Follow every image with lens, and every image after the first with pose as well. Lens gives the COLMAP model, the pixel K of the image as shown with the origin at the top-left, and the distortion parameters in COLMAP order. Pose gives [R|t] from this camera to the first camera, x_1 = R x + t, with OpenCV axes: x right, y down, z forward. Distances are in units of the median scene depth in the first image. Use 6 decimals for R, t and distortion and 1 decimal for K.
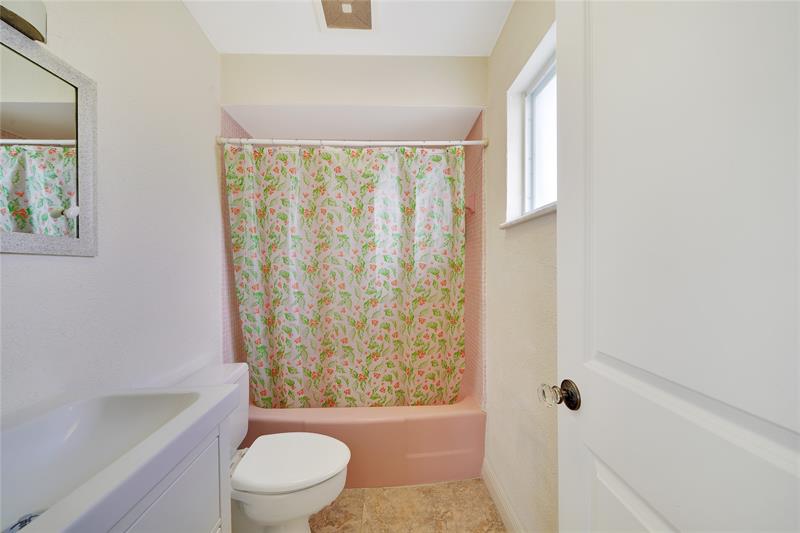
lens RADIAL K [[291.4, 0, 398.5], [0, 291.4, 272.8], [0, 0, 1]] dist [-0.000365, -0.000027]
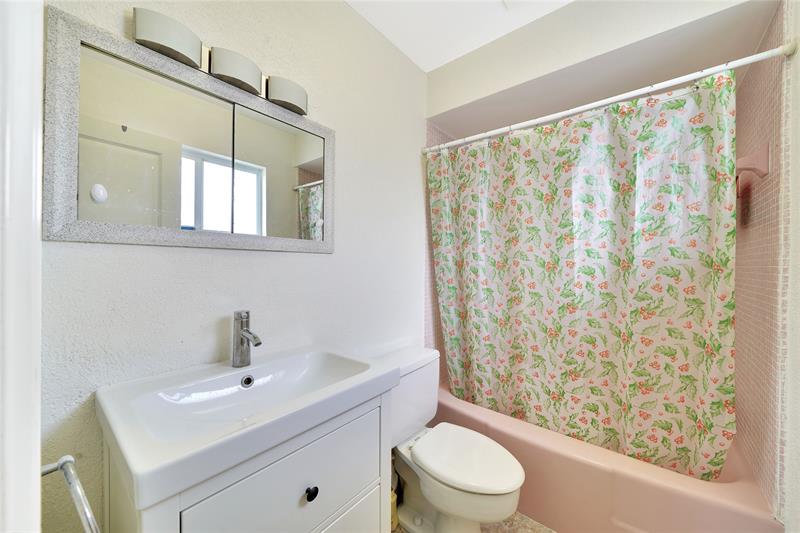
lens RADIAL K [[299.9, 0, 400.5], [0, 299.9, 267.1], [0, 0, 1]] dist [-0.001102, -0.000140]
pose [[0.757207, 0.023711, -0.652744, 0.094573], [-0.028688, 0.999584, 0.003031, -0.000621], [0.652544, 0.016431, 0.757572, 0.058109]]
